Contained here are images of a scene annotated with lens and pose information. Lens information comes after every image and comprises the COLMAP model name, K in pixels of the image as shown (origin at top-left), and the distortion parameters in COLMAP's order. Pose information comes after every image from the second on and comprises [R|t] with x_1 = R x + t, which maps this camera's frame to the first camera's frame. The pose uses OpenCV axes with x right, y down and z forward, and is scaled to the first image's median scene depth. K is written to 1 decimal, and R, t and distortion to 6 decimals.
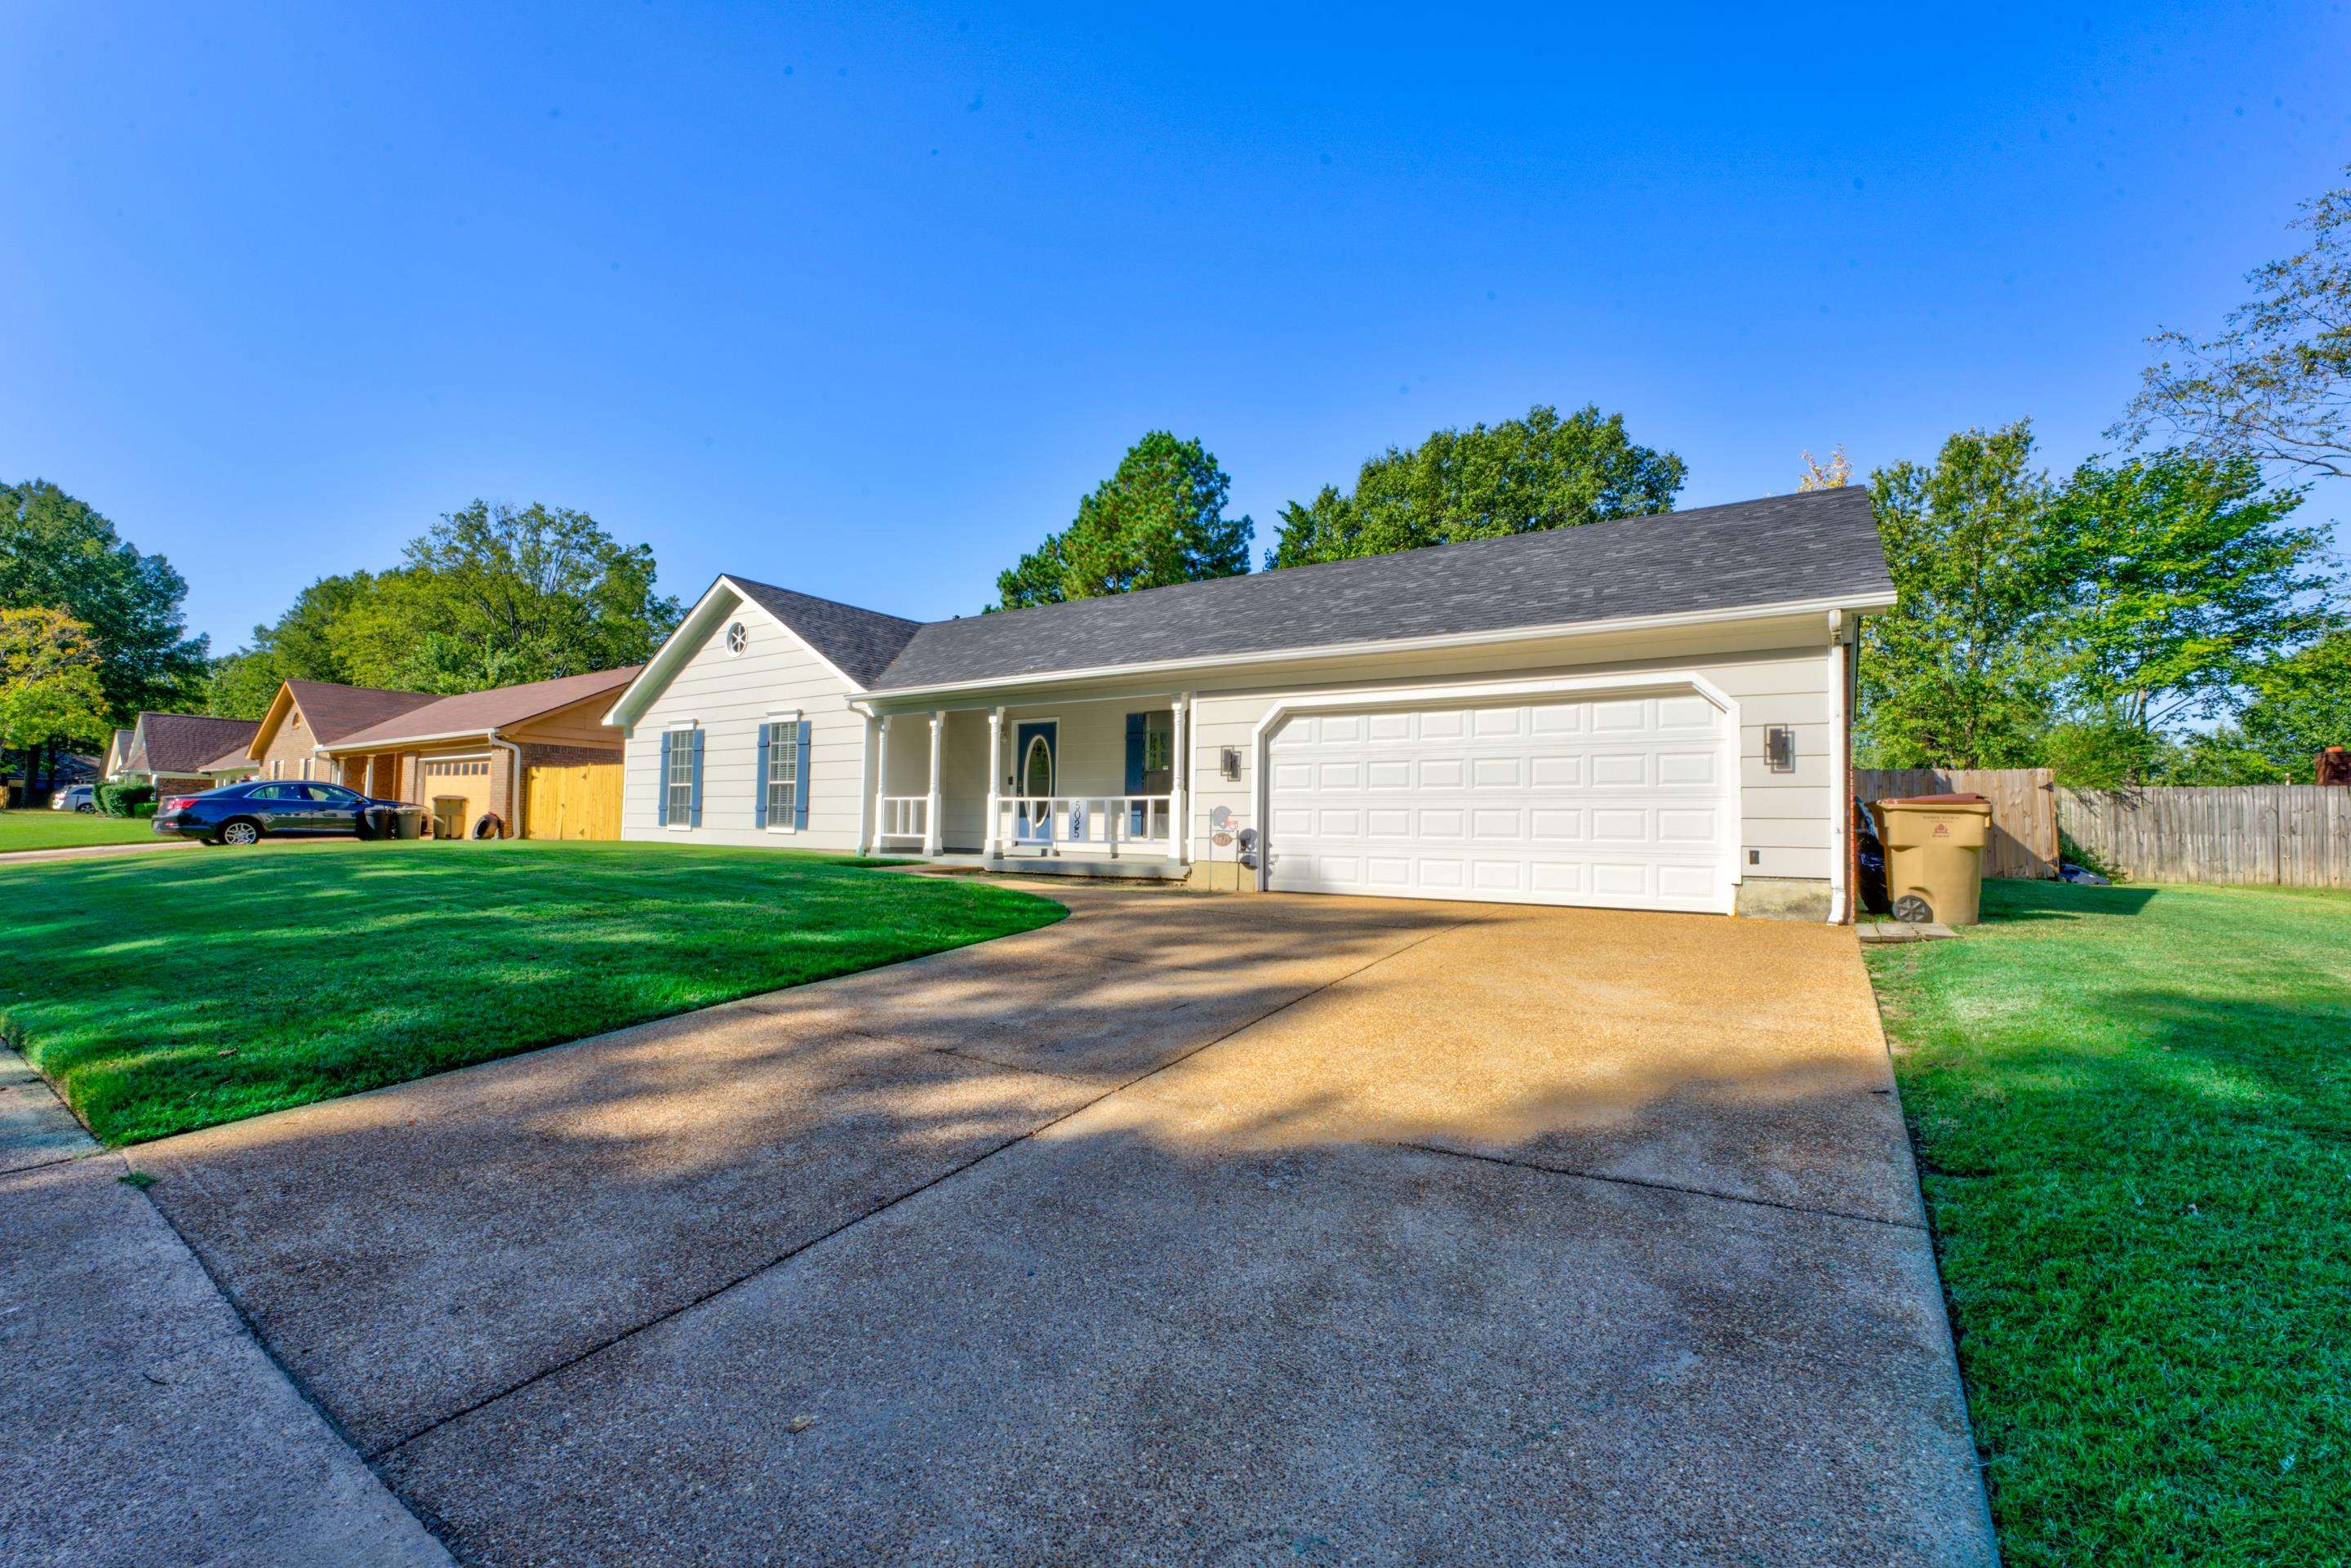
lens RADIAL K [[972.1, 0, 1175.5], [0, 972.1, 784.0], [0, 0, 1]] dist [-0.030264, 0.005385]
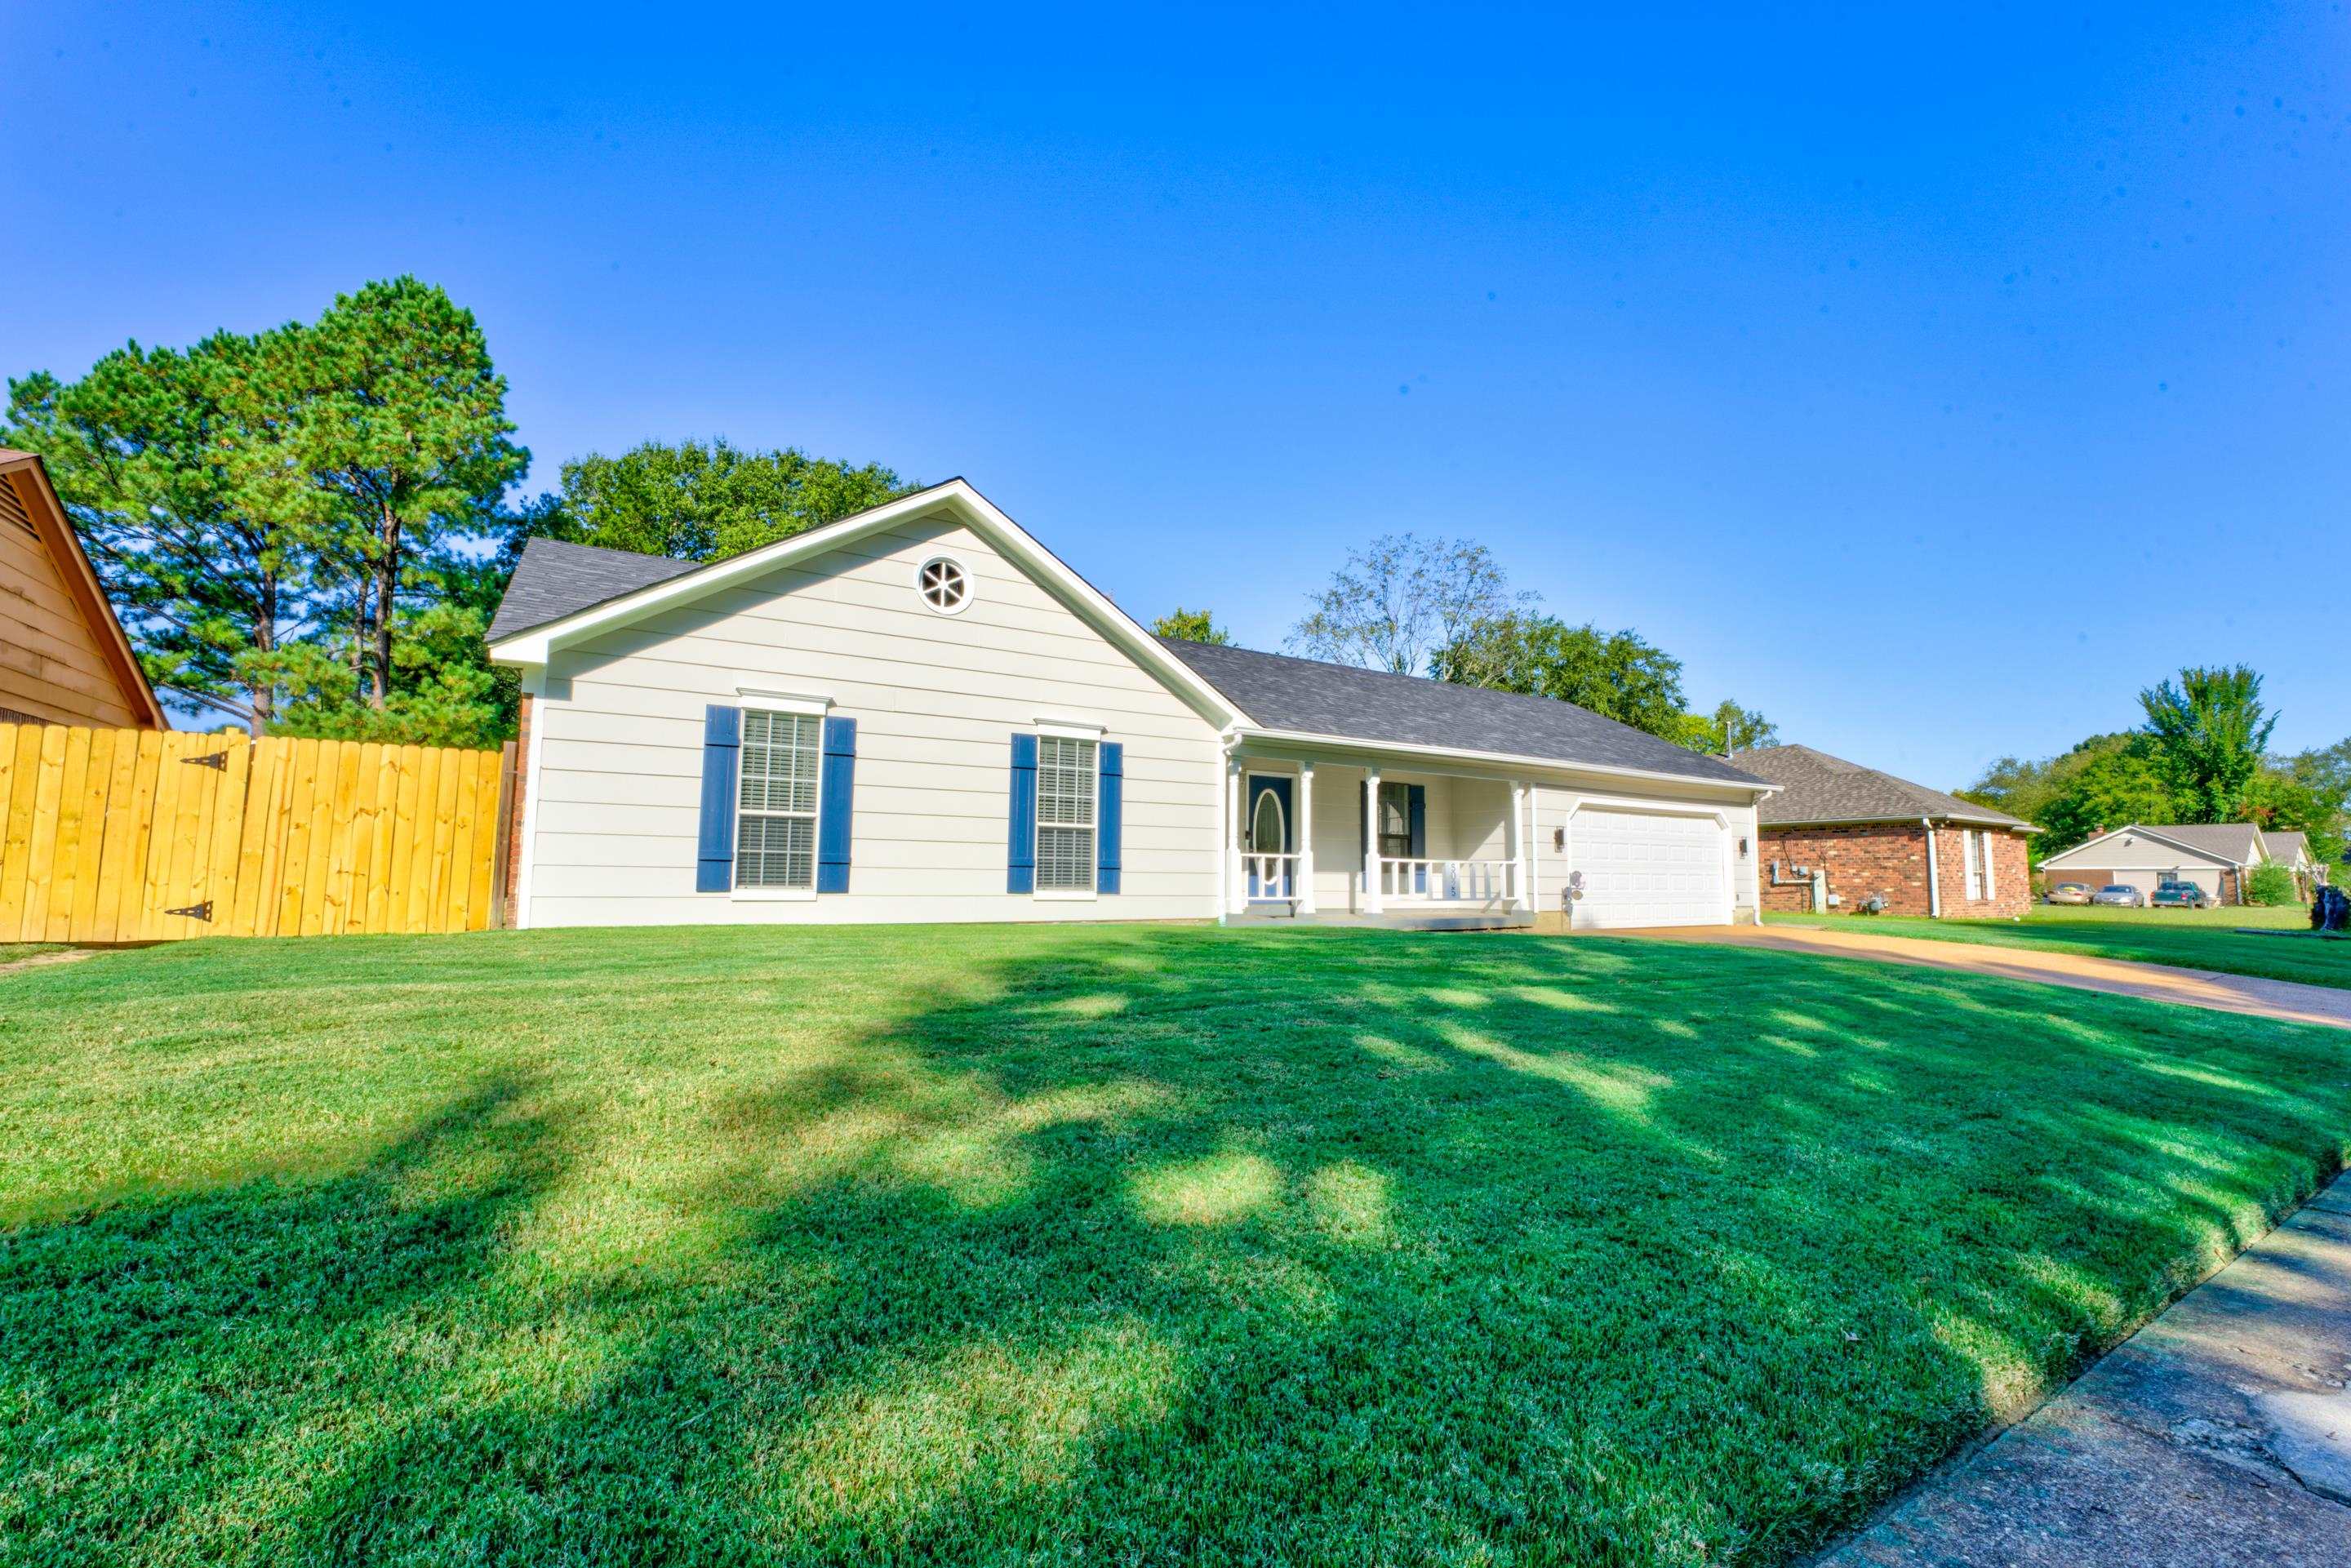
lens RADIAL K [[972.1, 0, 1175.5], [0, 972.1, 784.0], [0, 0, 1]] dist [-0.030264, 0.005385]
pose [[0.424358, 0.076307, 0.902274, -0.753681], [-0.047468, 0.996947, -0.061988, 0.006211], [-0.904250, -0.016524, 0.426685, 0.481396]]
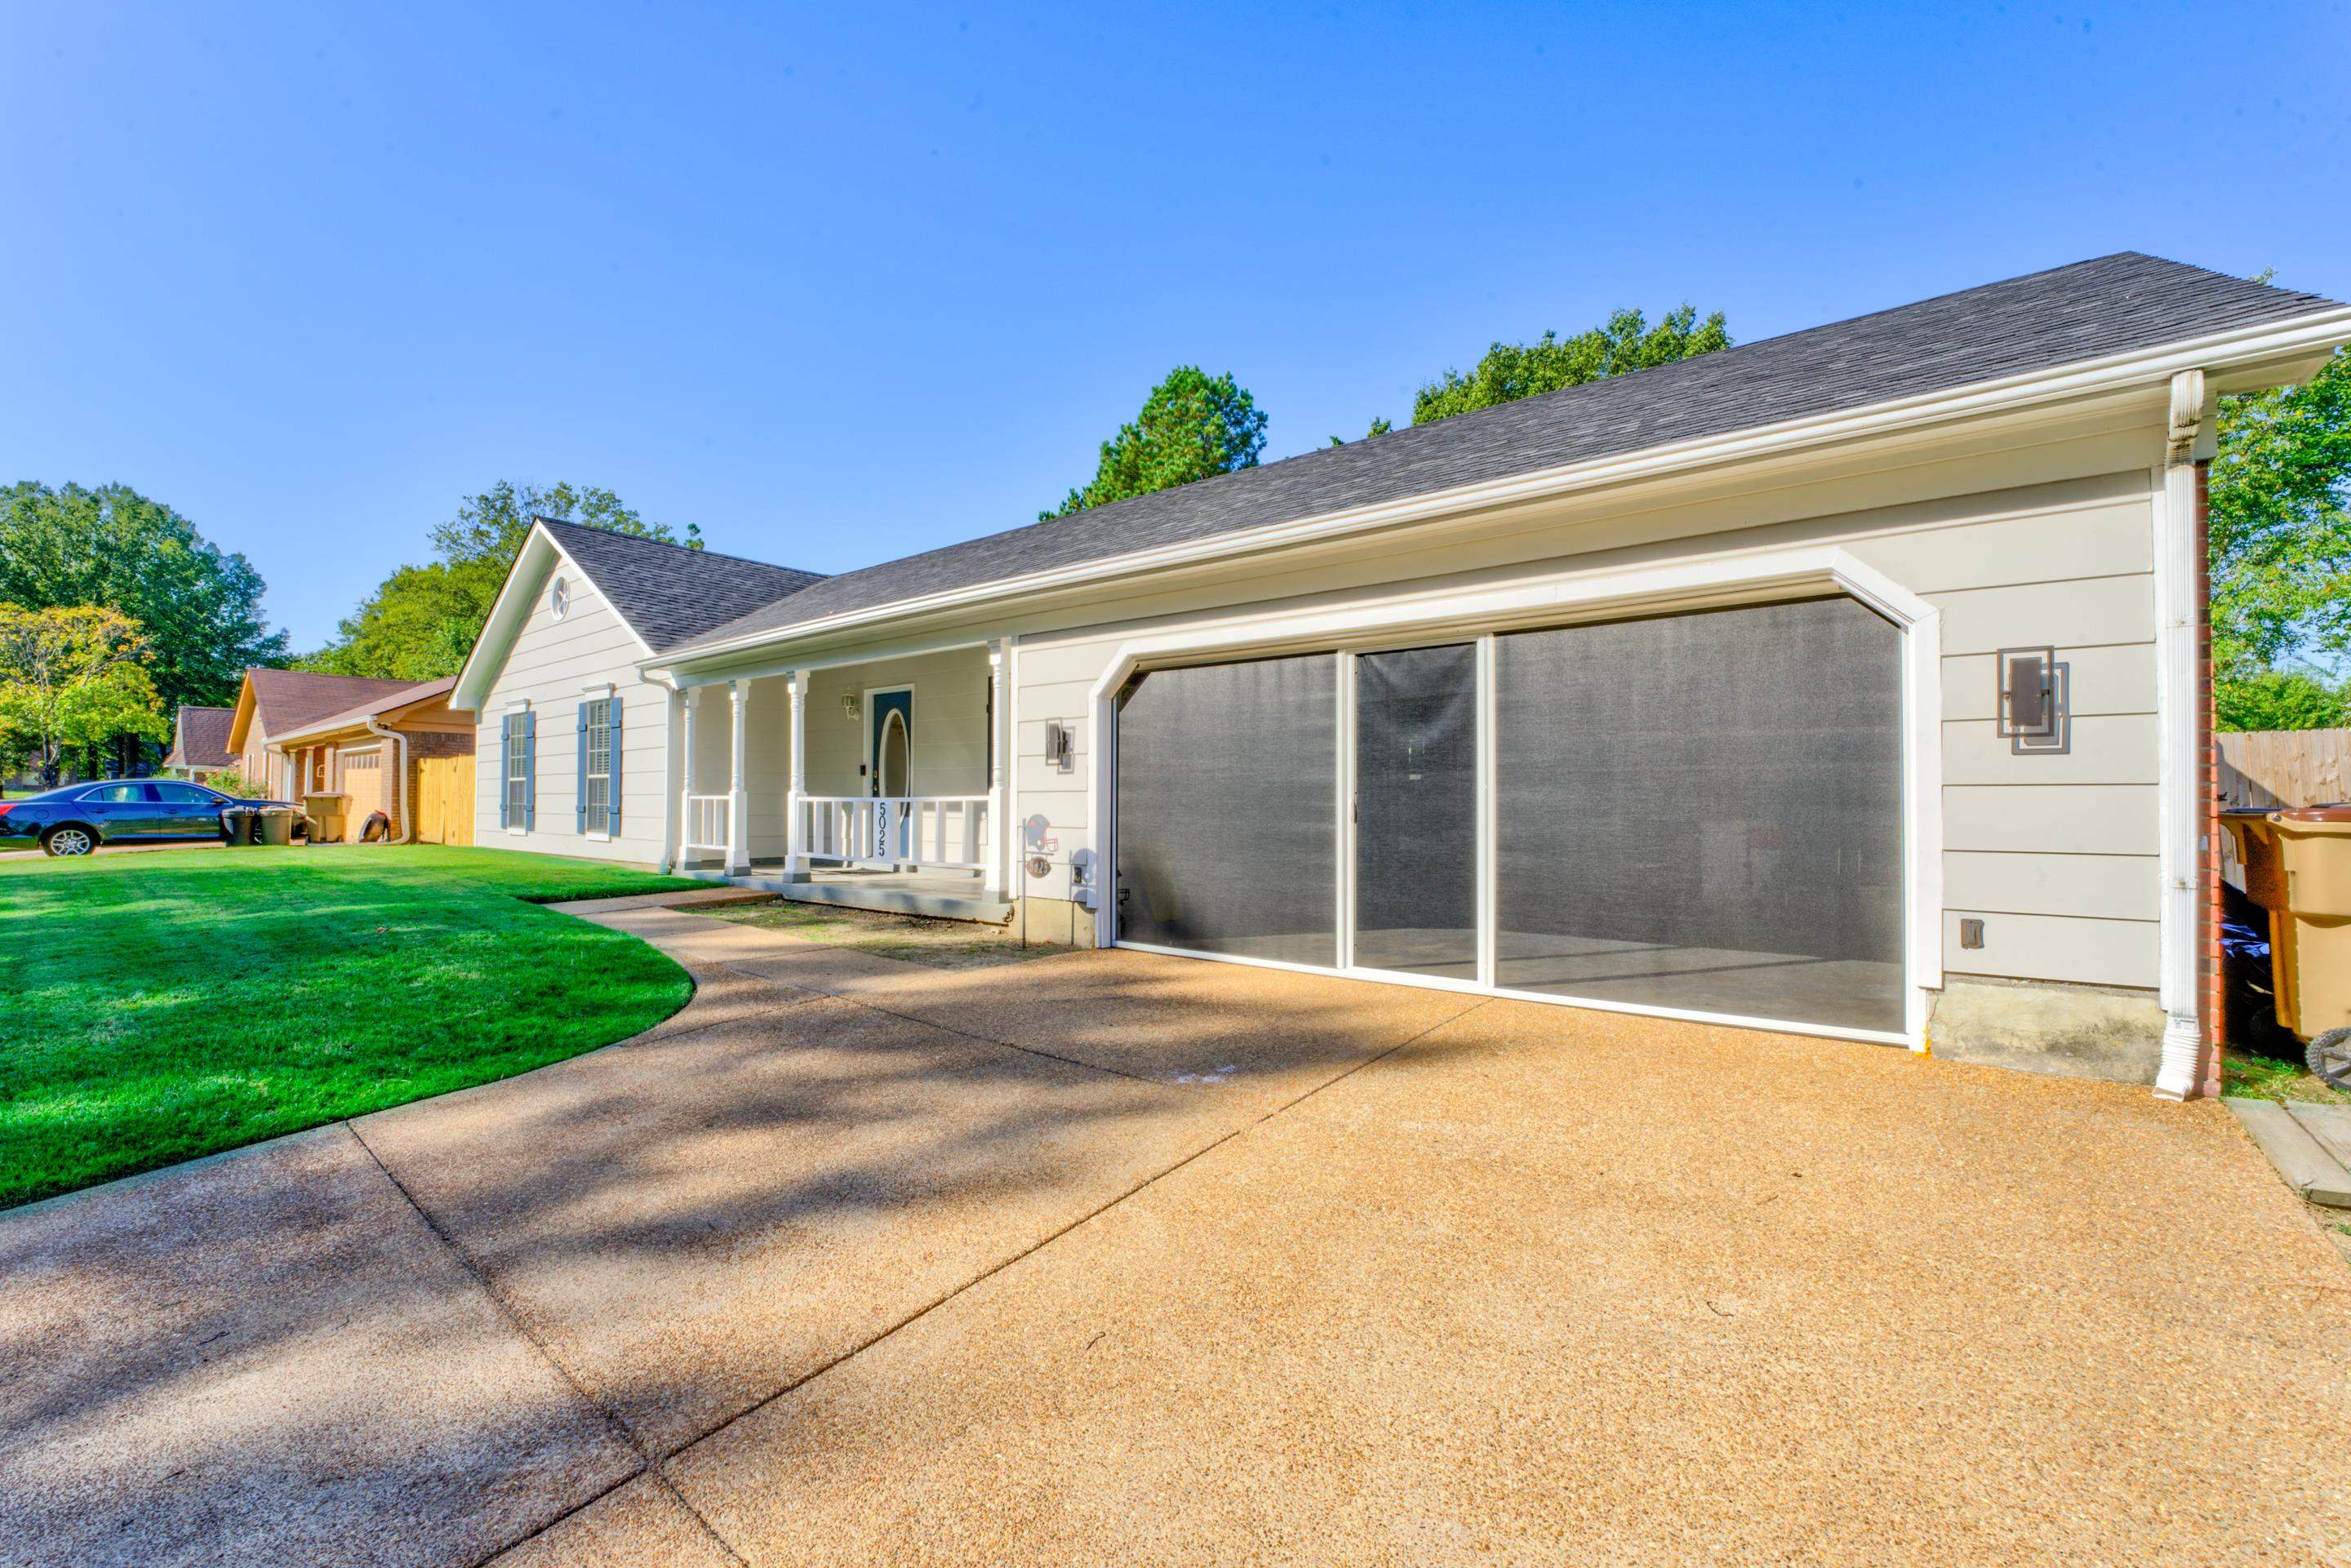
lens RADIAL K [[972.1, 0, 1175.5], [0, 972.1, 784.0], [0, 0, 1]] dist [-0.030264, 0.005385]
pose [[0.995688, -0.015171, -0.091519, 0.101184], [0.017785, 0.999455, 0.027816, -0.006662], [0.091047, -0.029324, 0.995415, 0.197323]]
